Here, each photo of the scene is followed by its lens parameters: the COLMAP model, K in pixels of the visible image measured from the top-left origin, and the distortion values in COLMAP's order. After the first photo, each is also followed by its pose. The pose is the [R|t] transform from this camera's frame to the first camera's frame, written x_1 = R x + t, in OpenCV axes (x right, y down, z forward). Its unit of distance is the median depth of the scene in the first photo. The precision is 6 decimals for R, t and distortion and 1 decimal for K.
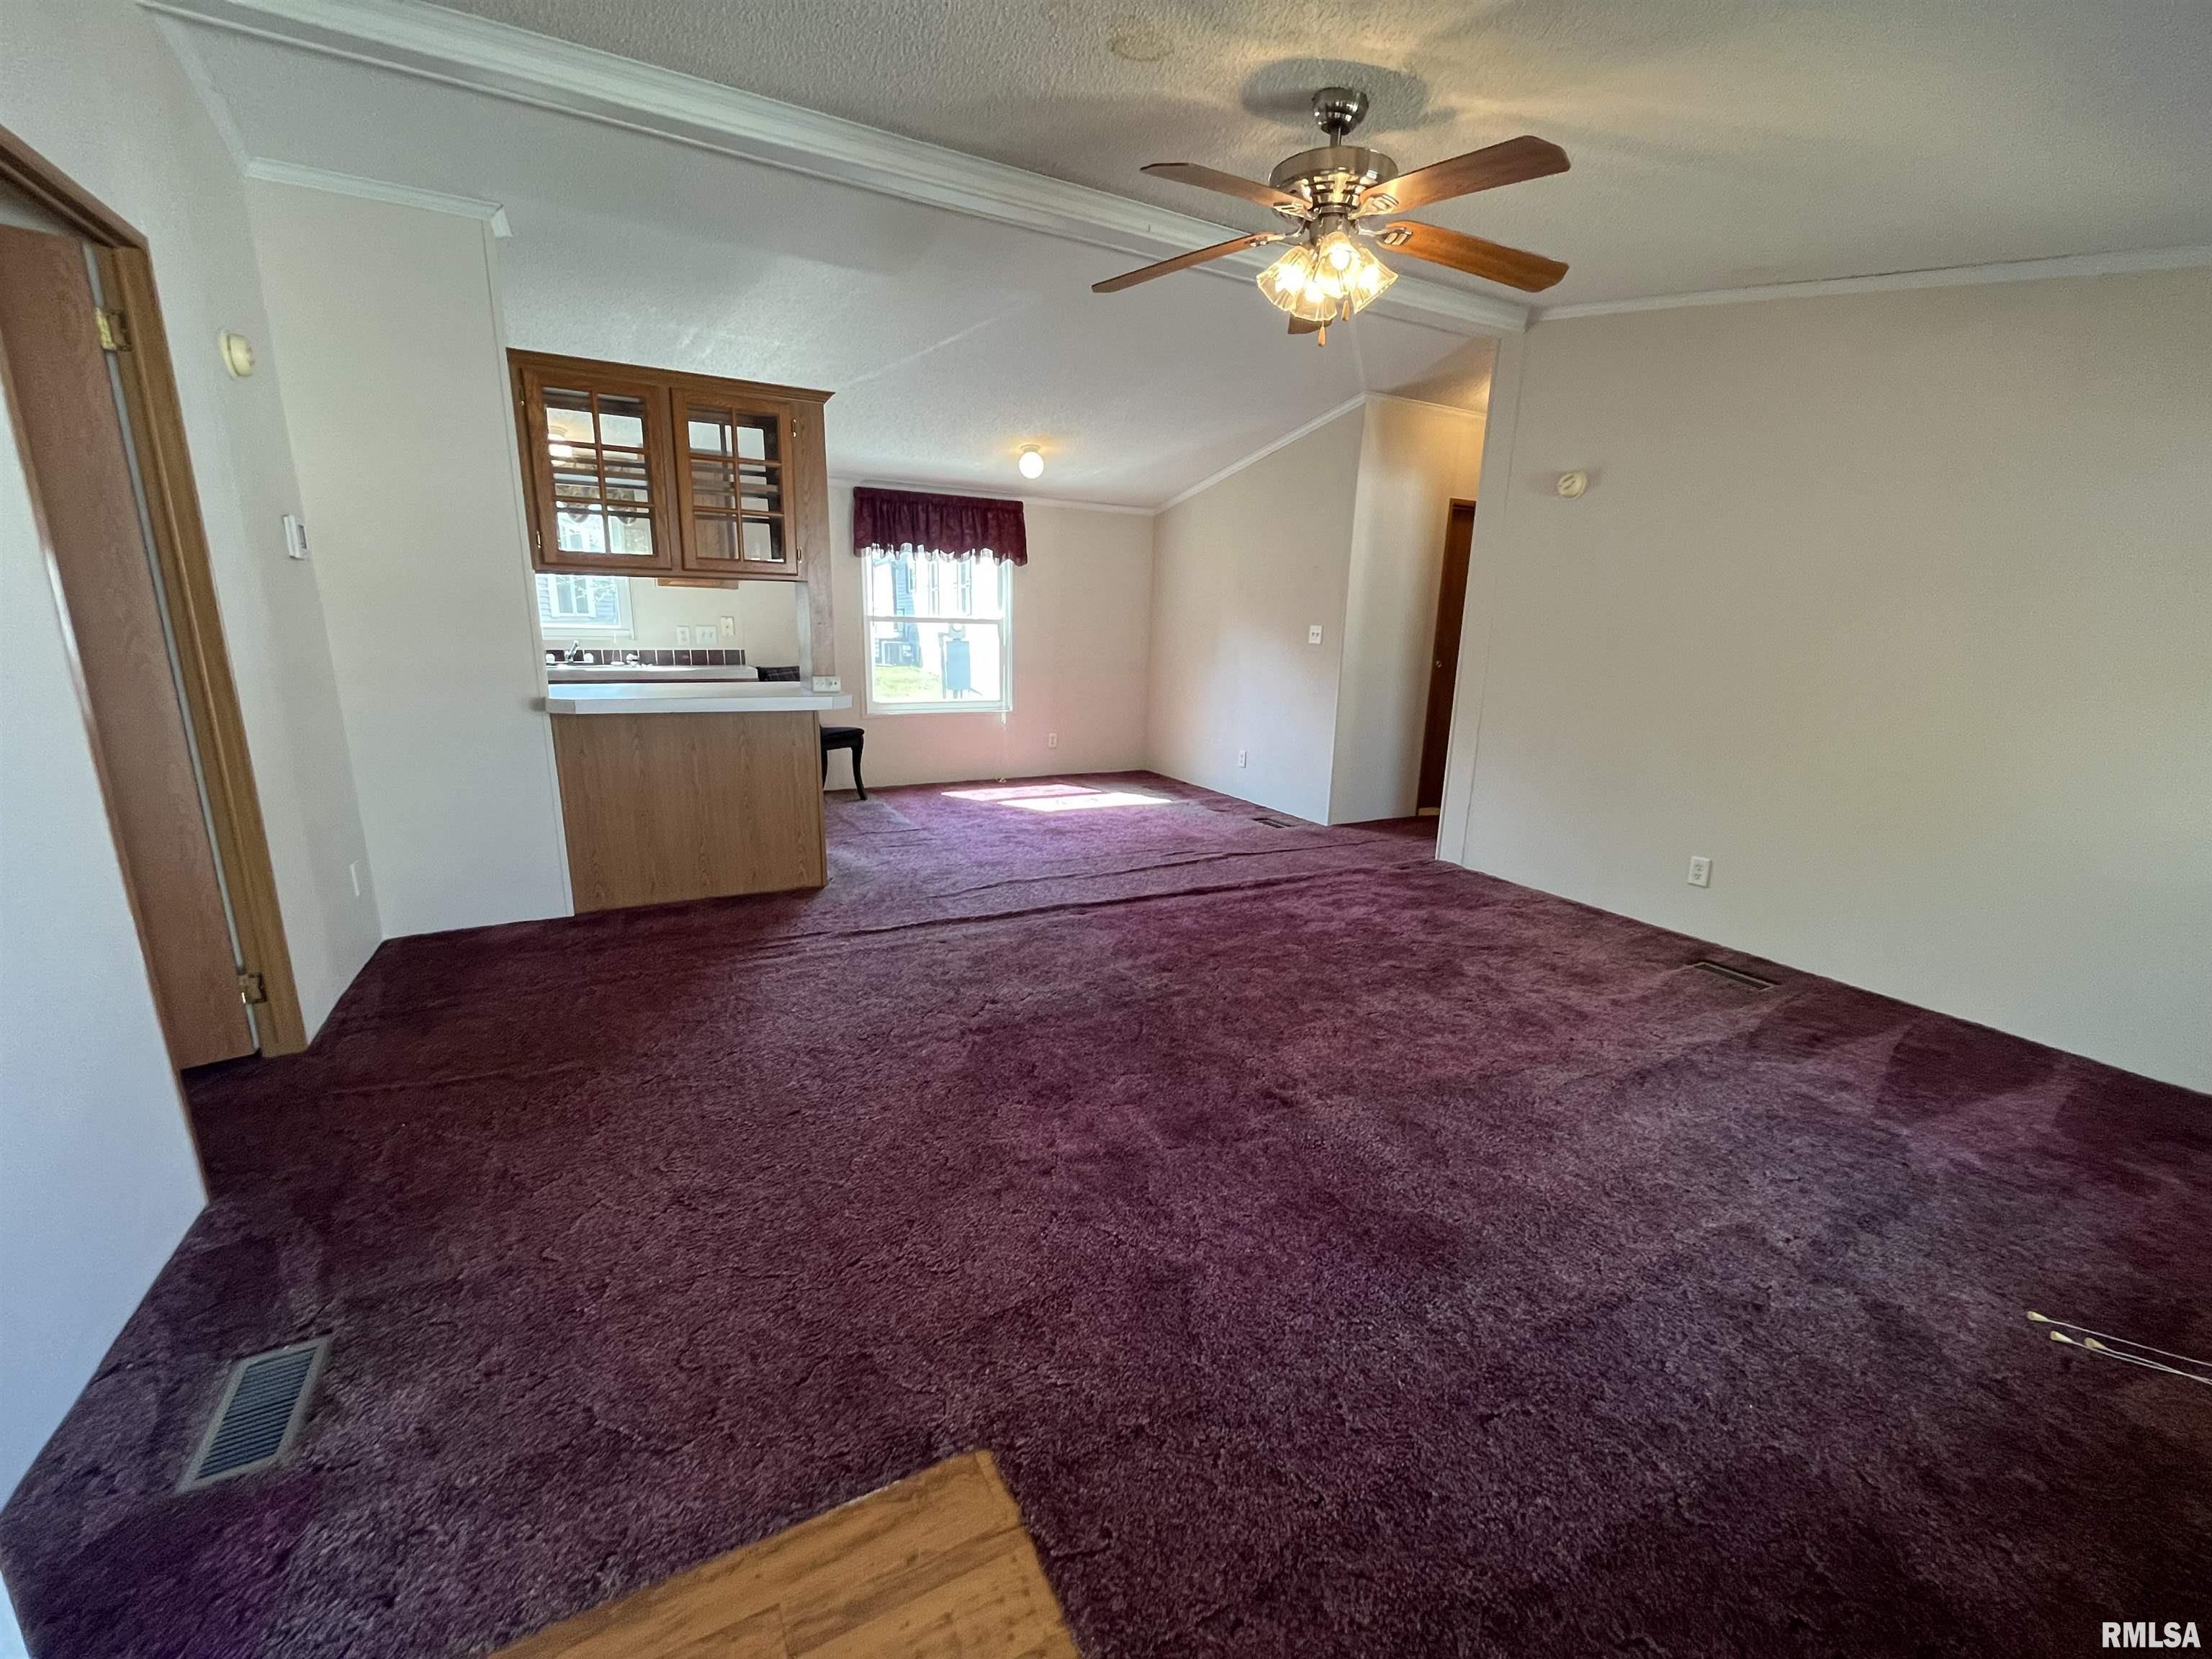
lens RADIAL K [[903.3, 0, 1106.0], [0, 903.3, 829.5], [0, 0, 1]] dist [-0.000064, -0.000036]
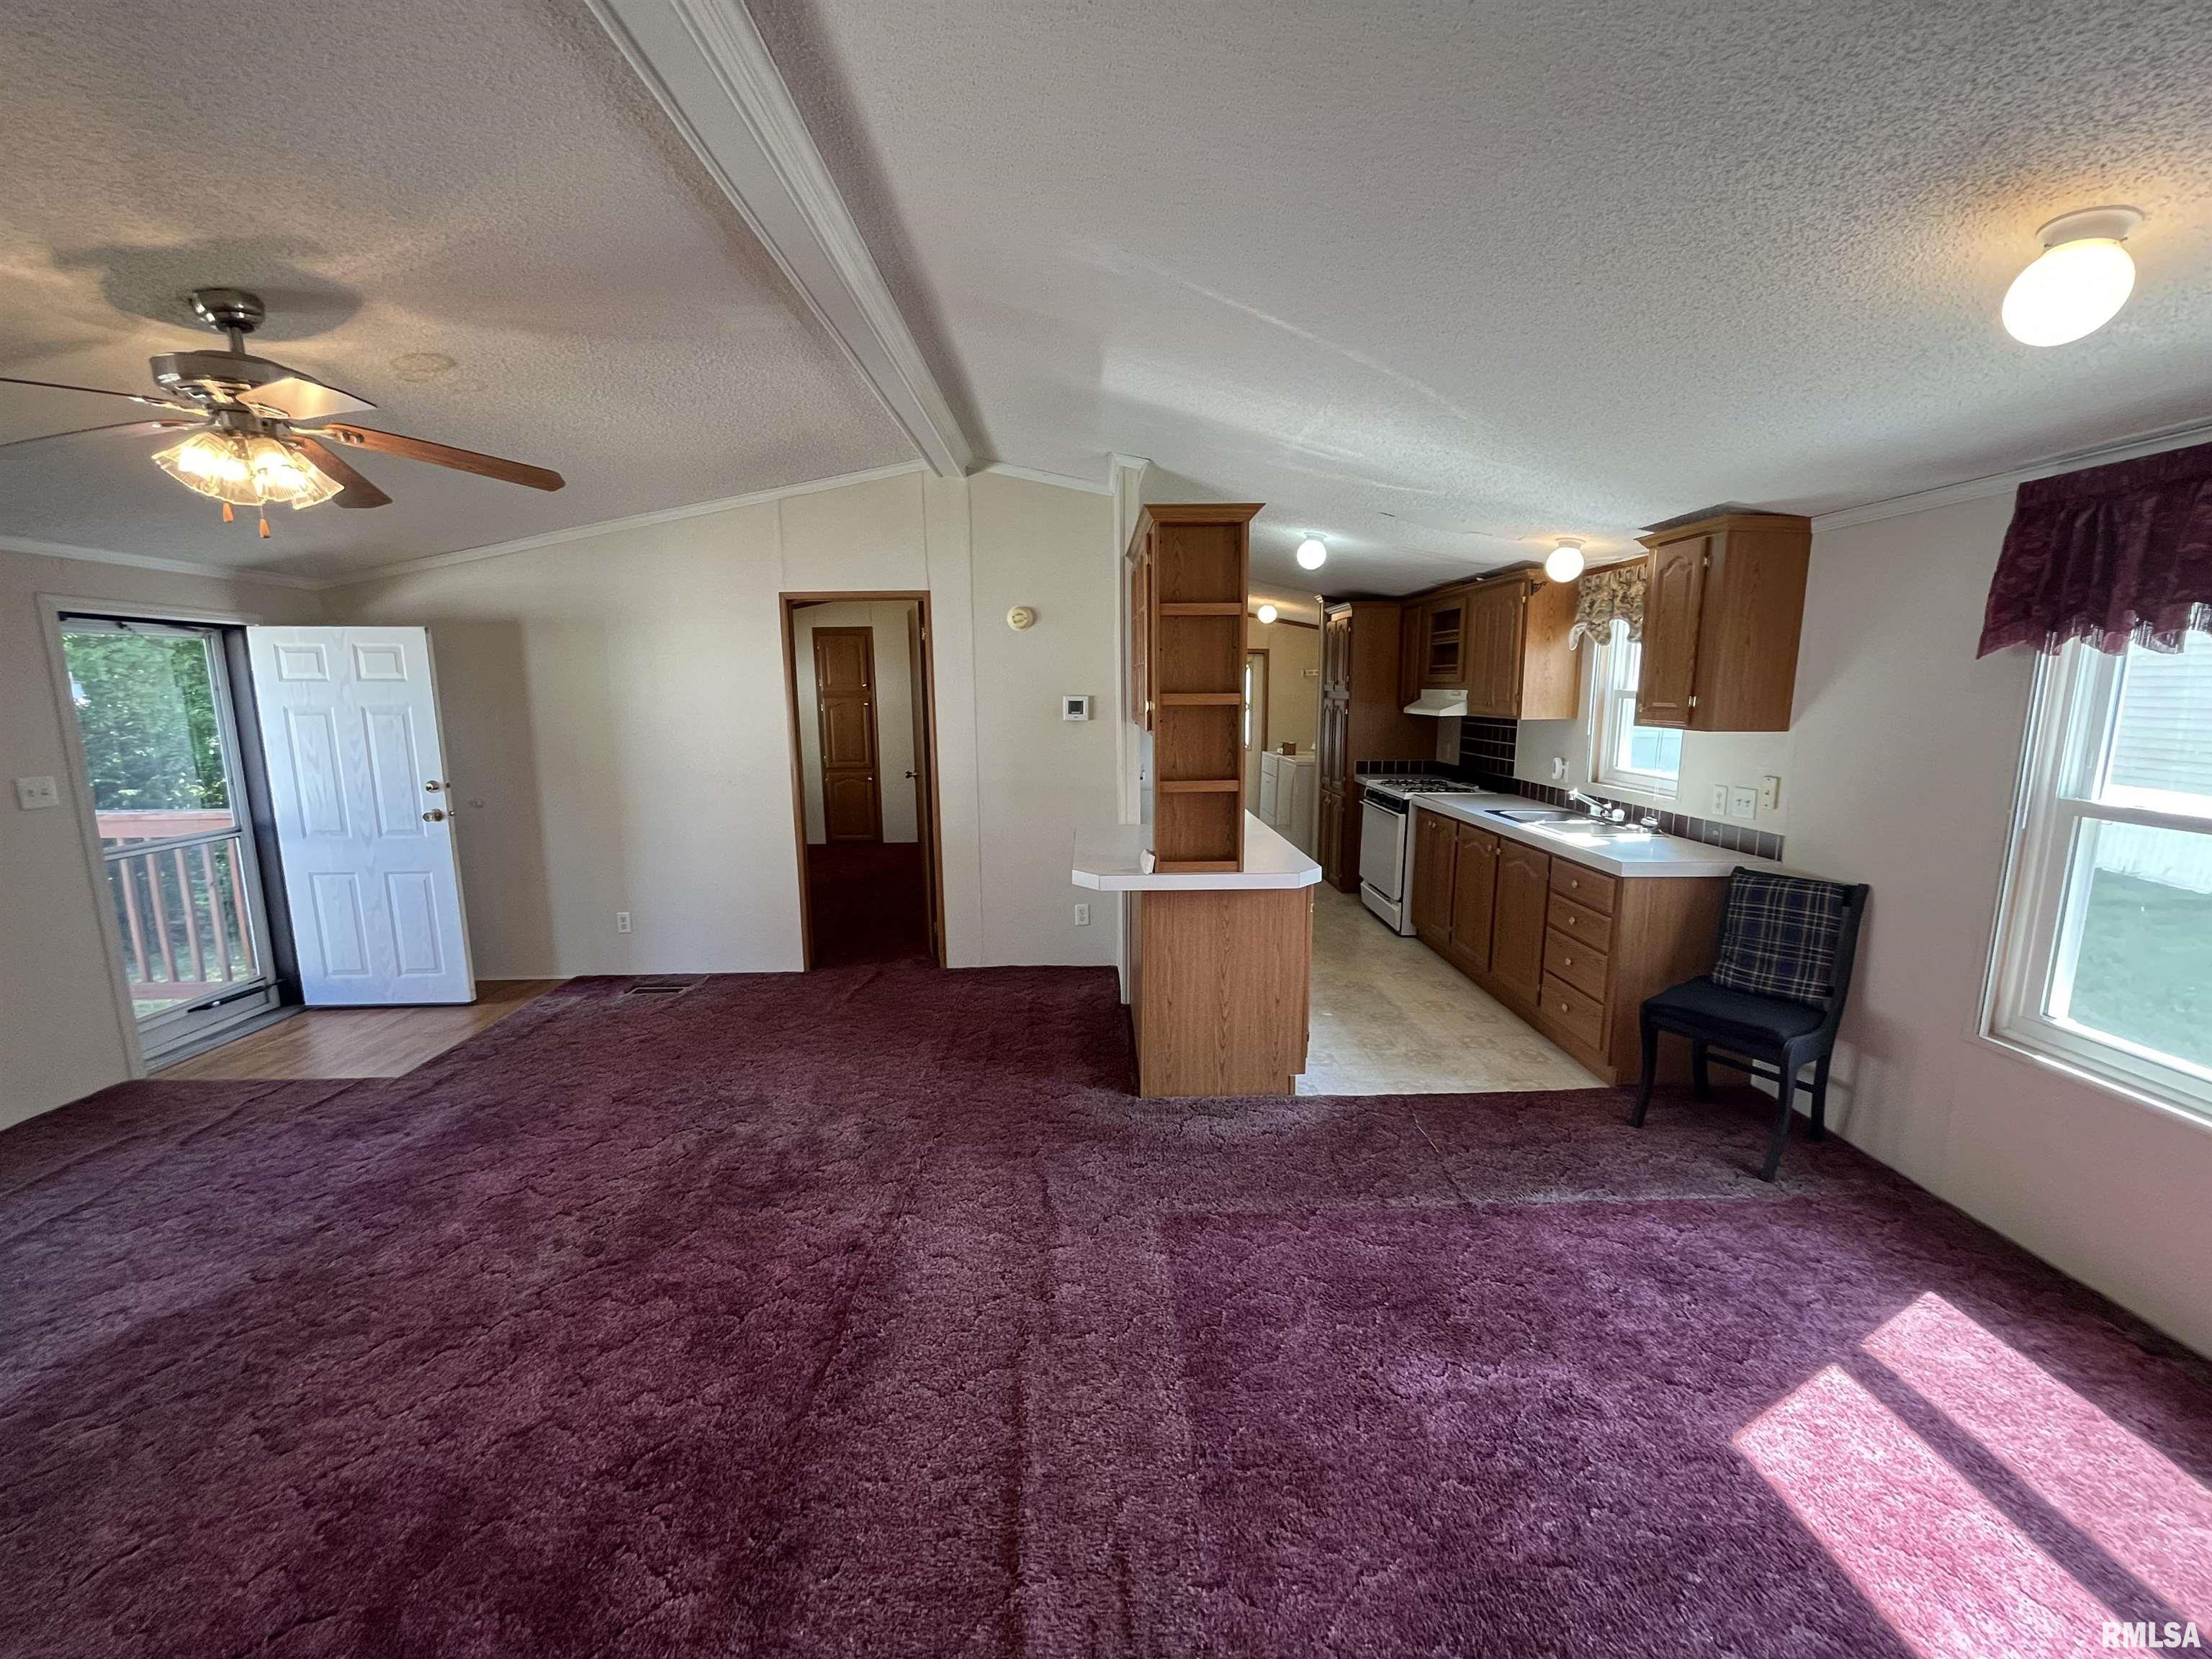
lens RADIAL K [[903.3, 0, 1106.0], [0, 903.3, 829.5], [0, 0, 1]] dist [-0.000064, -0.000036]
pose [[-0.446760, 0.132509, -0.884786, 0.291766], [-0.219840, 0.942388, 0.252141, -0.266128], [0.867223, 0.307158, -0.391891, 0.900058]]
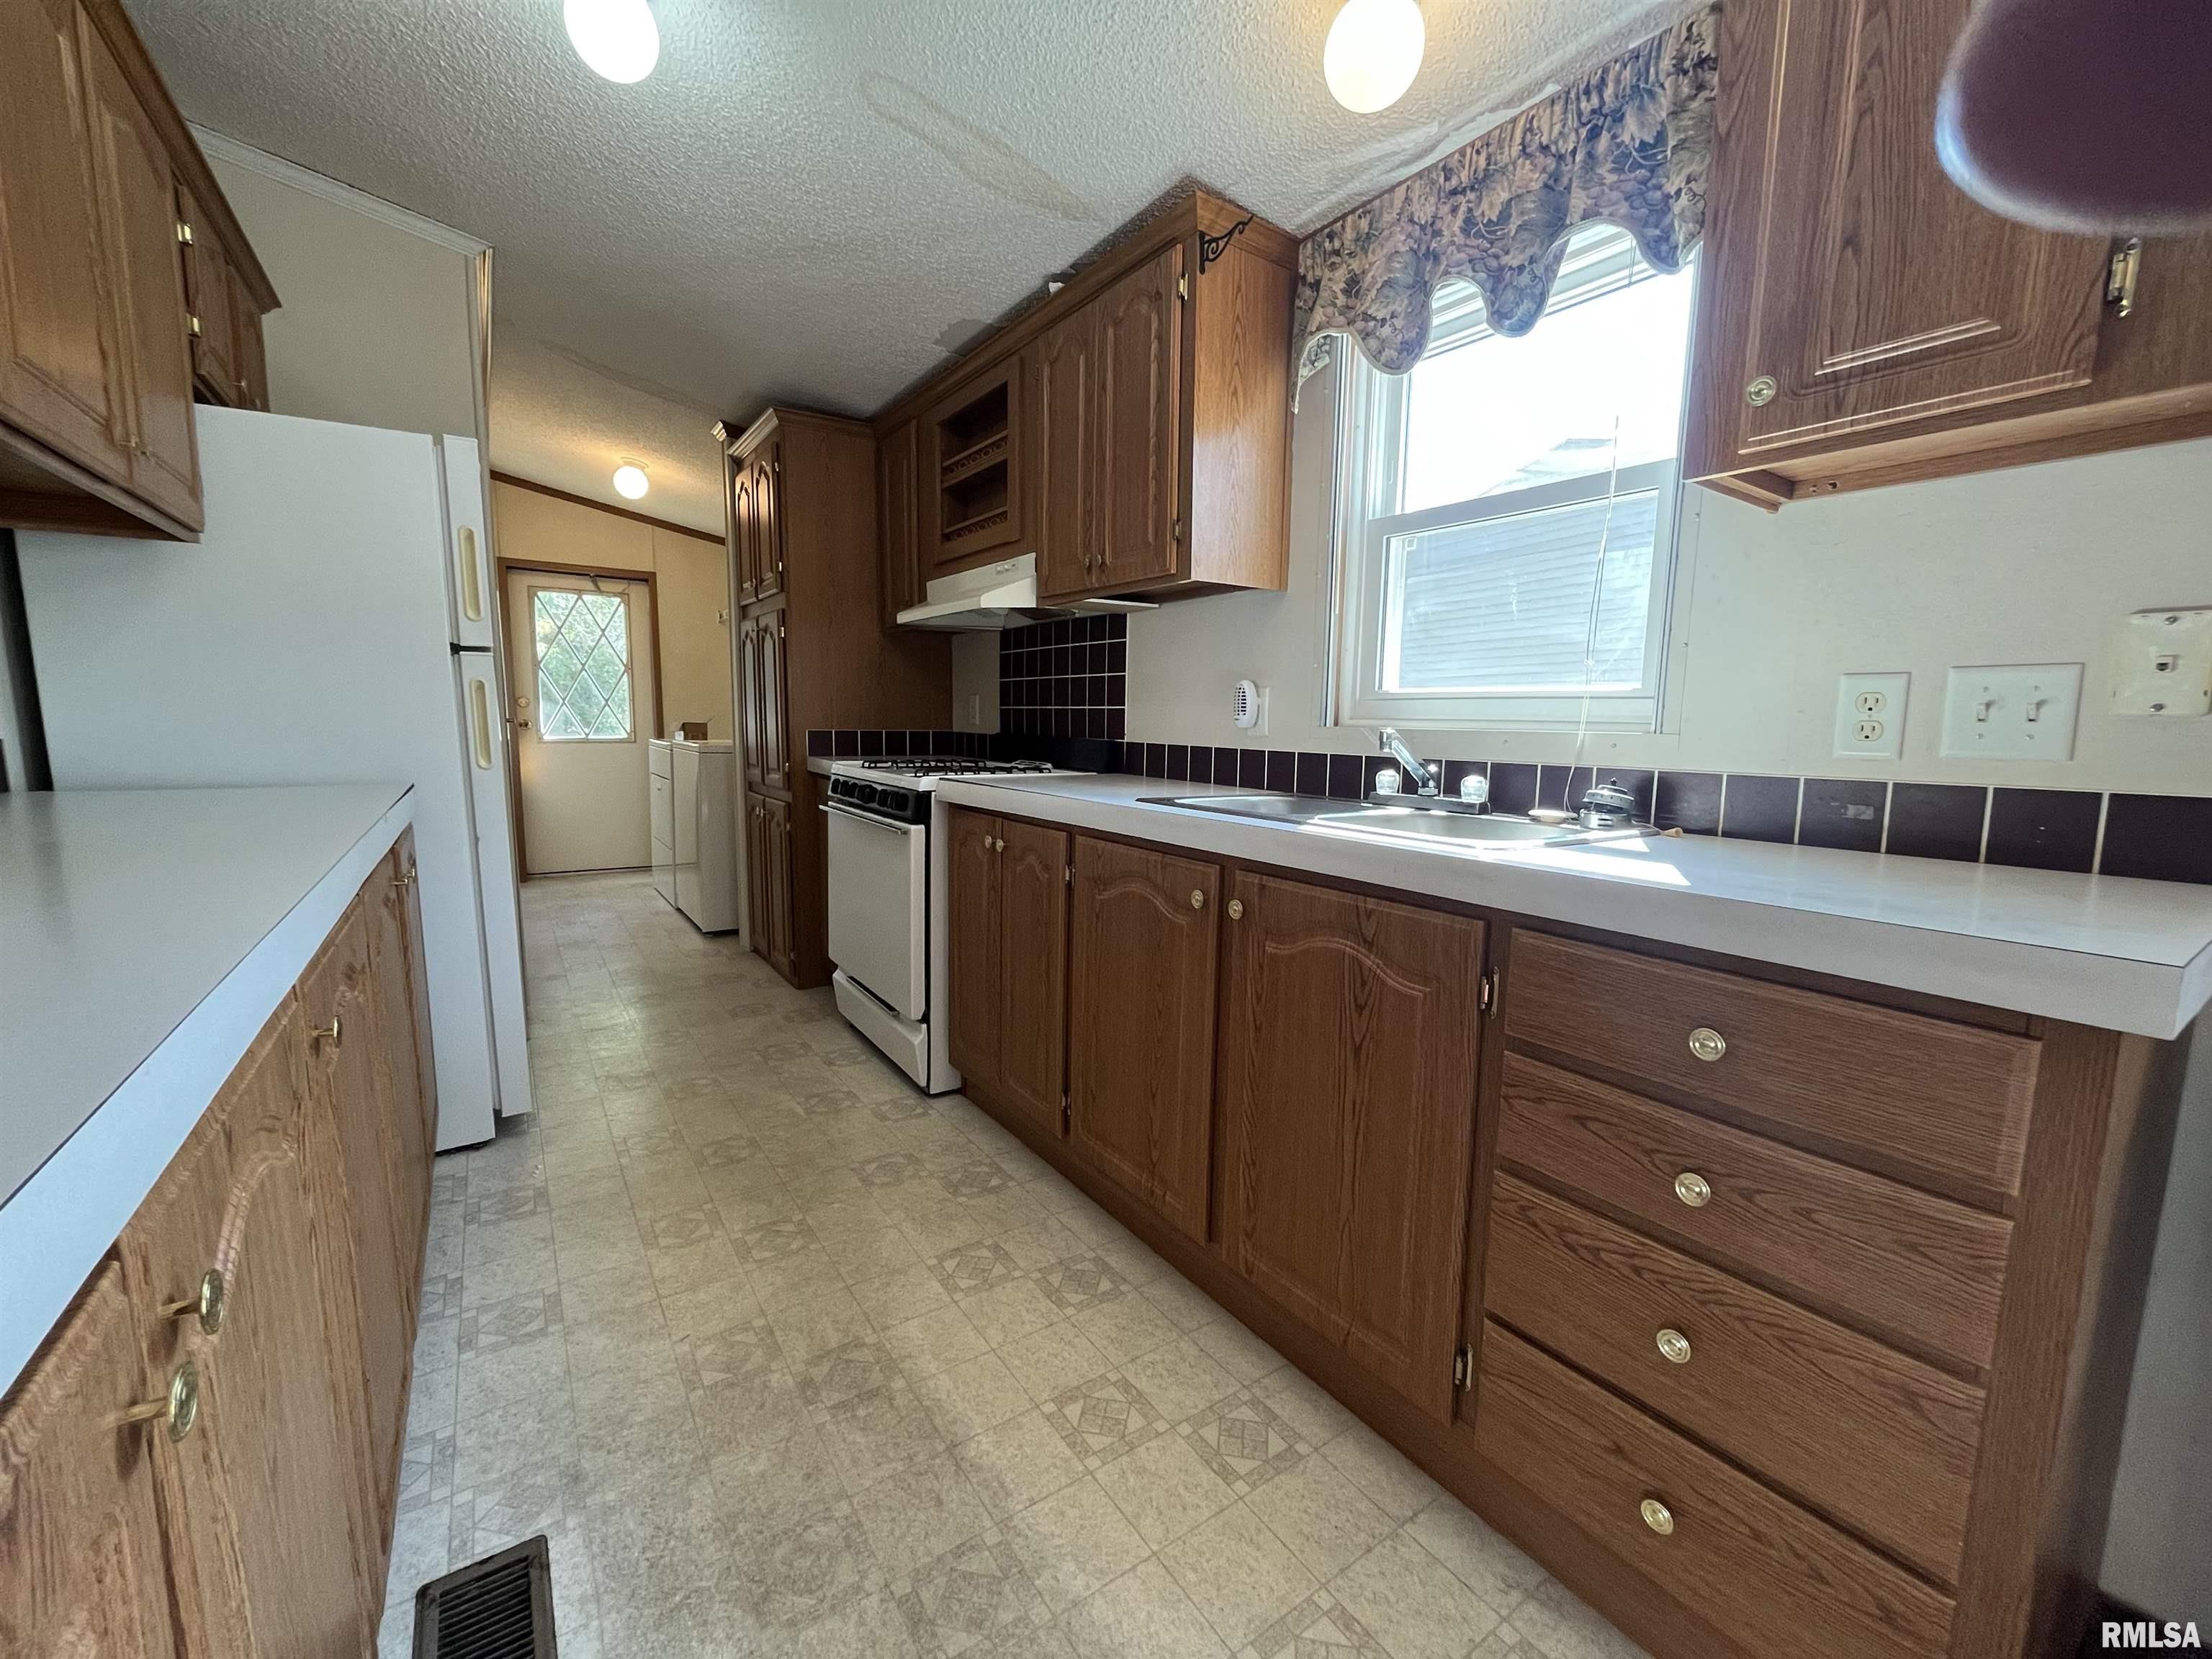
lens RADIAL K [[903.3, 0, 1106.0], [0, 903.3, 829.5], [0, 0, 1]] dist [-0.000064, -0.000036]
pose [[0.111801, 0.115134, -0.987038, -0.279040], [-0.256166, 0.963035, 0.083318, -0.163451], [0.960145, 0.243531, 0.137162, 0.818473]]
